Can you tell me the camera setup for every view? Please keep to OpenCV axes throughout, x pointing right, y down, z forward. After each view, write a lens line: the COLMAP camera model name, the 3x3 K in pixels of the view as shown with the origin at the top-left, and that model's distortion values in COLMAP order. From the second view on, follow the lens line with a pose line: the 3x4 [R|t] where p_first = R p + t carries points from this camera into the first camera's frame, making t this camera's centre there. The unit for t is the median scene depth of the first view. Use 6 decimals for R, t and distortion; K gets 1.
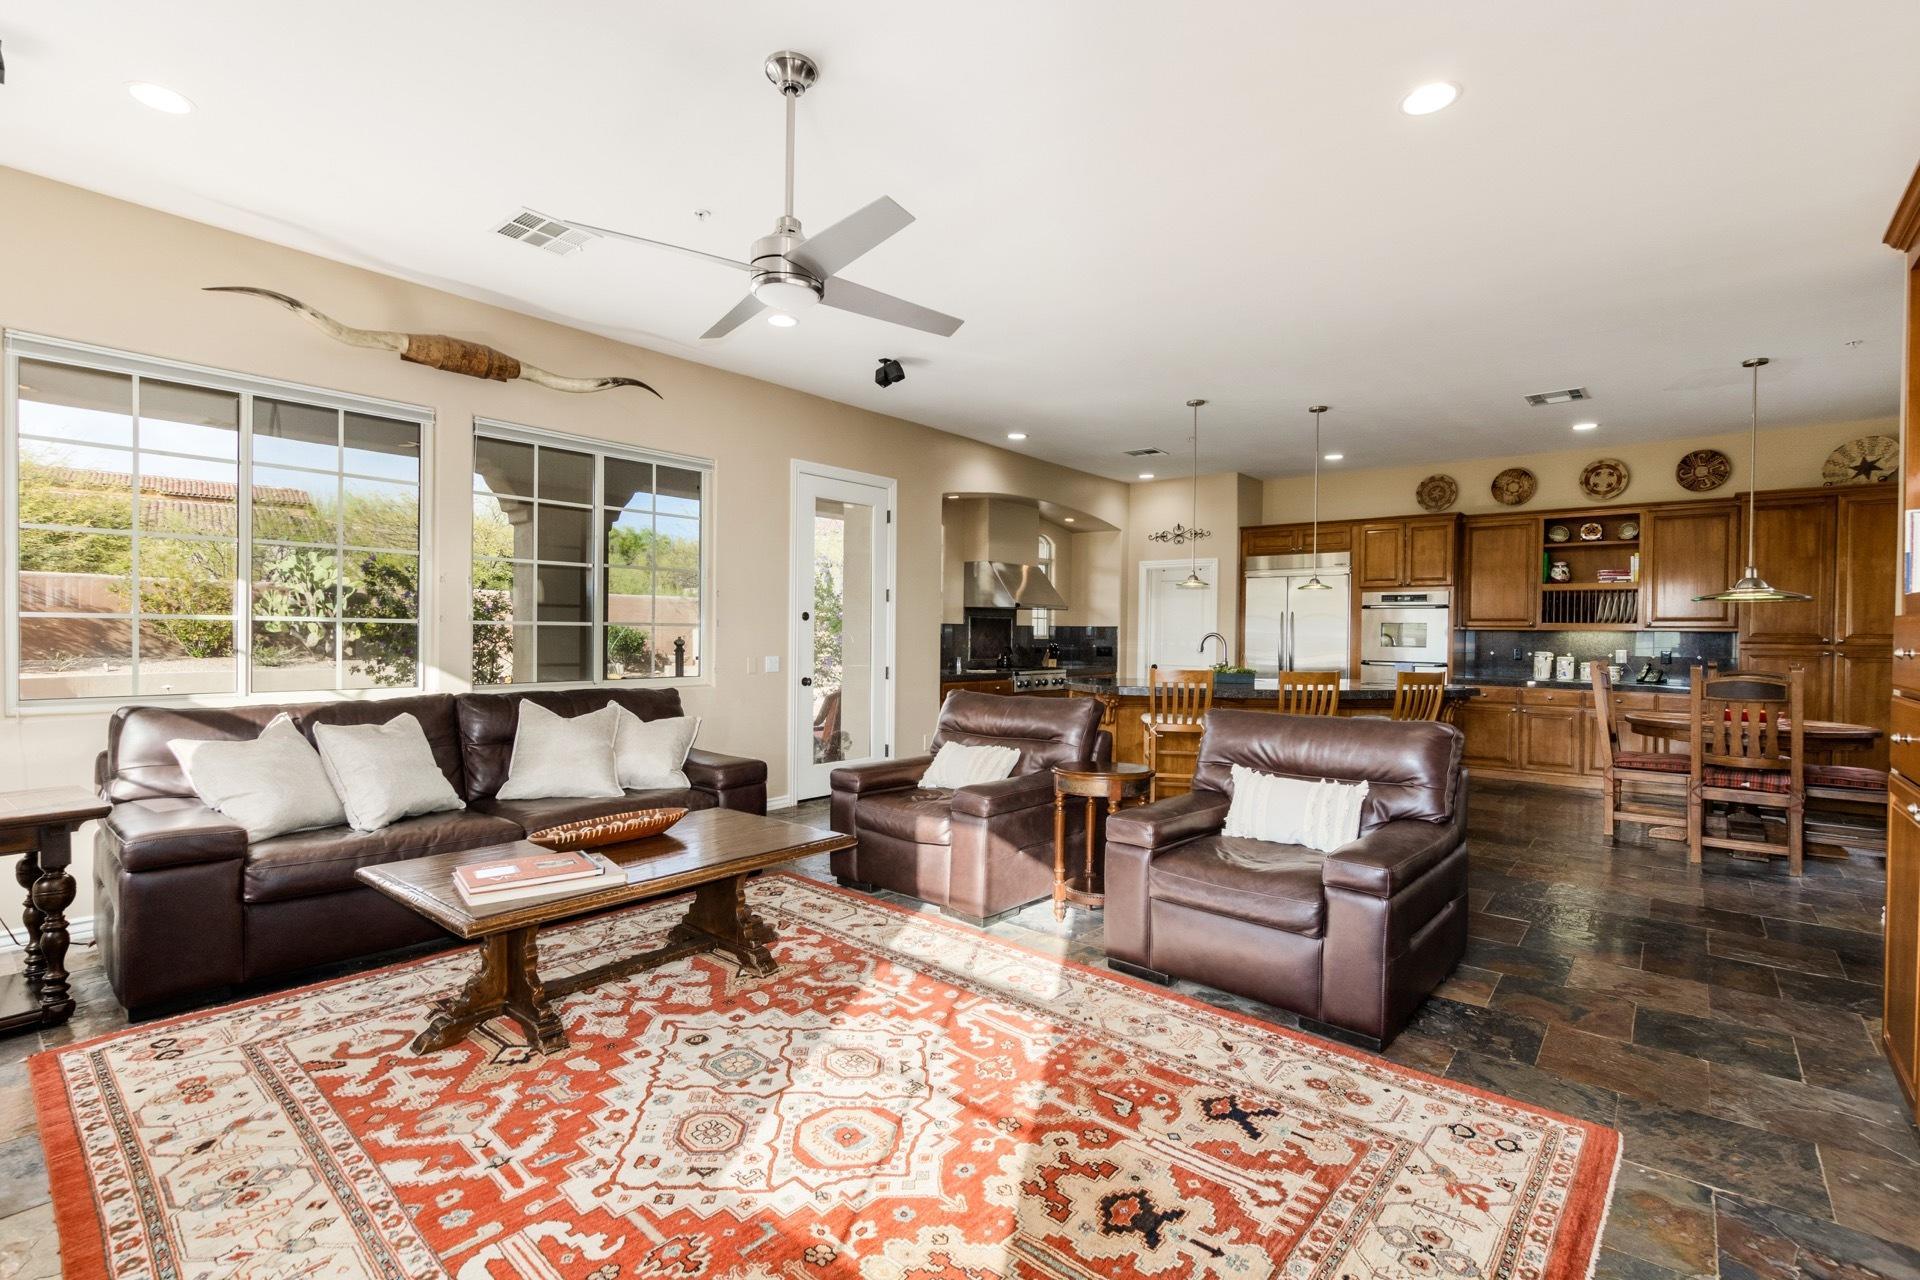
lens RADIAL K [[876.9, 0, 960.0], [0, 876.9, 641.8], [0, 0, 1]] dist [0.001976, -0.001242]
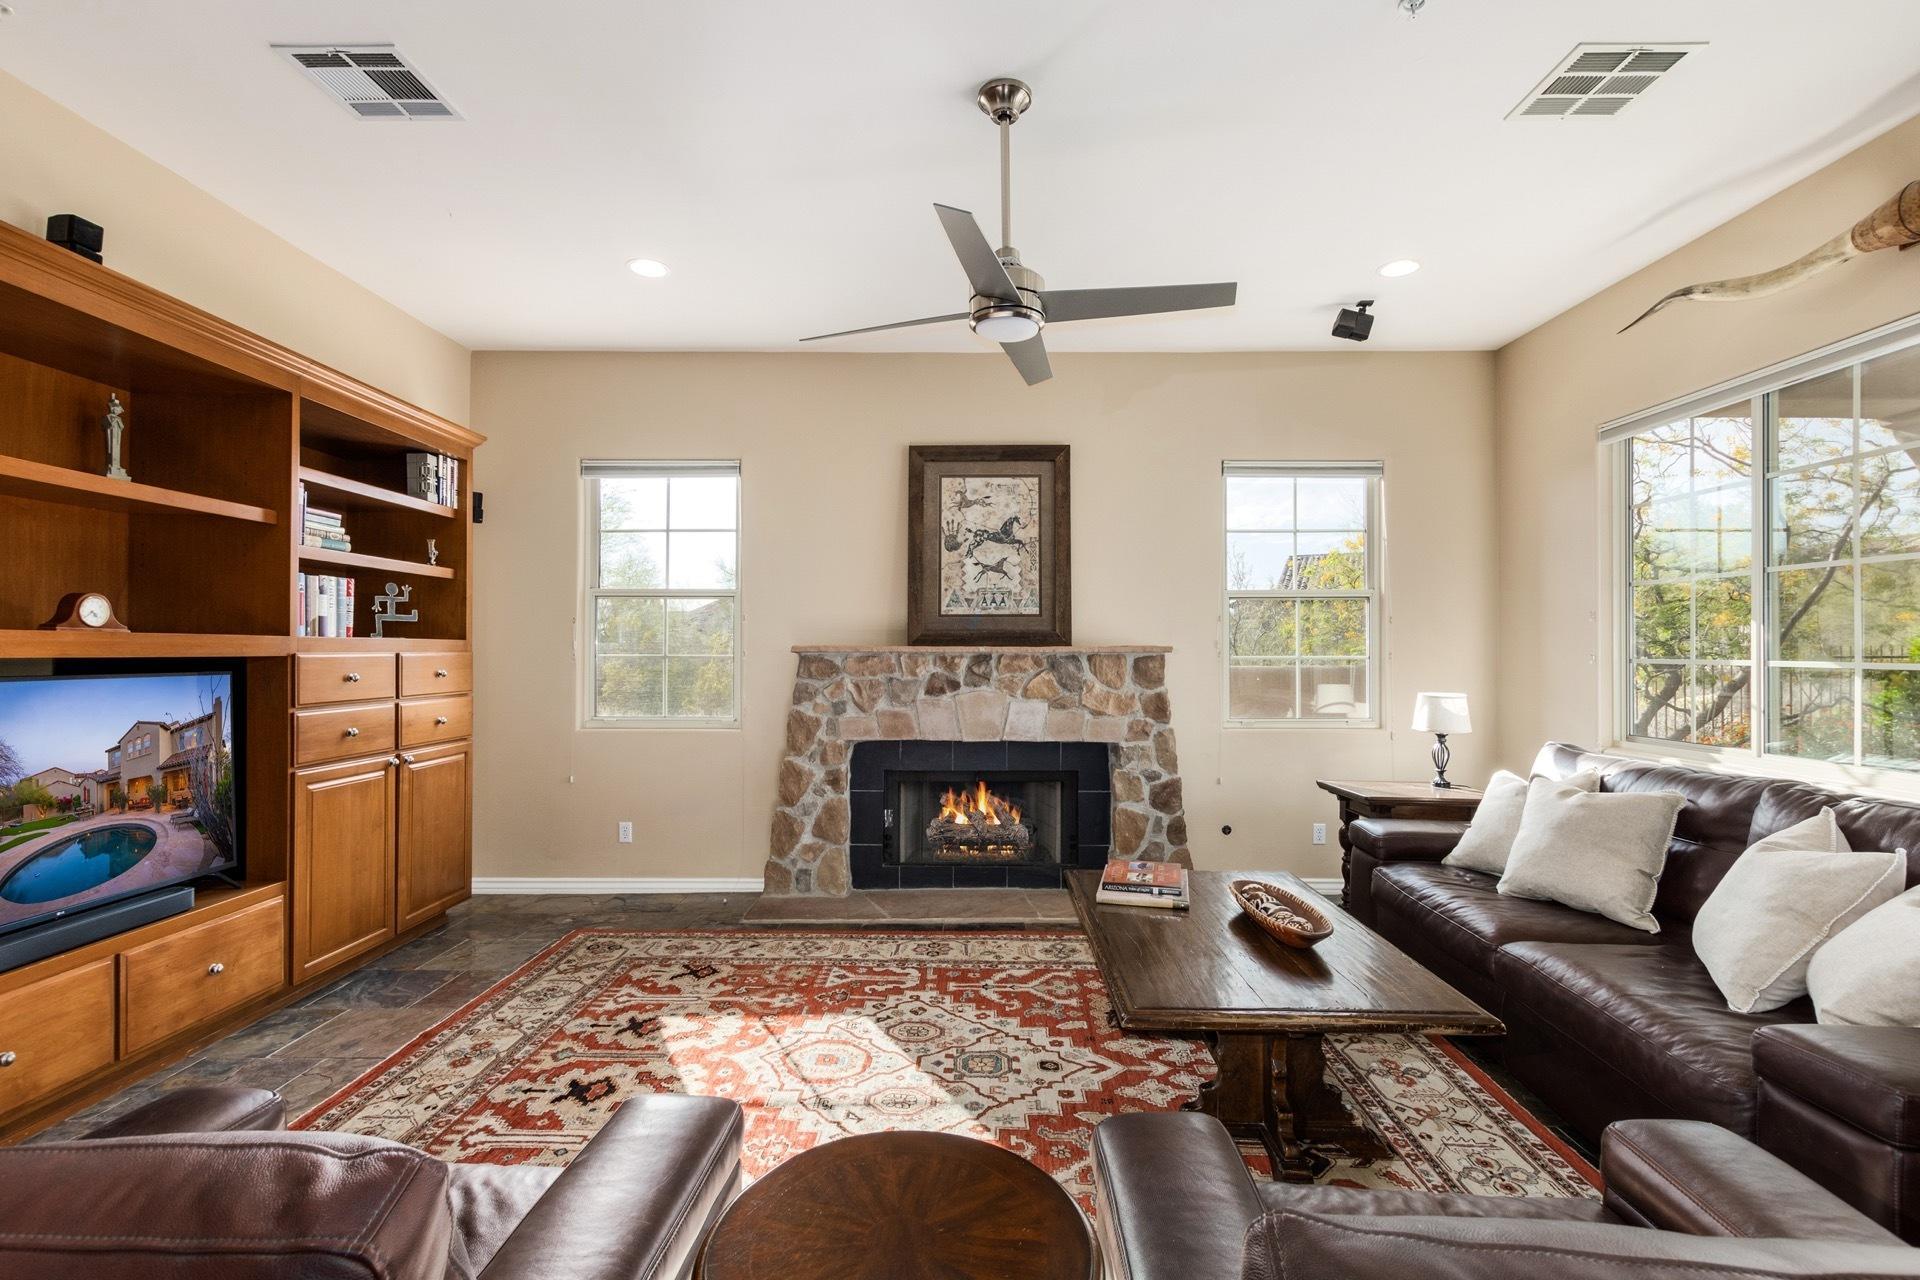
lens RADIAL K [[876.9, 0, 964.7], [0, 876.9, 644.5], [0, 0, 1]] dist [0.001976, -0.001242]
pose [[-0.772157, -0.016335, -0.635221, 0.297407], [-0.016607, 0.999847, -0.005525, -0.027530], [0.635214, 0.006284, -0.772310, 1.147156]]
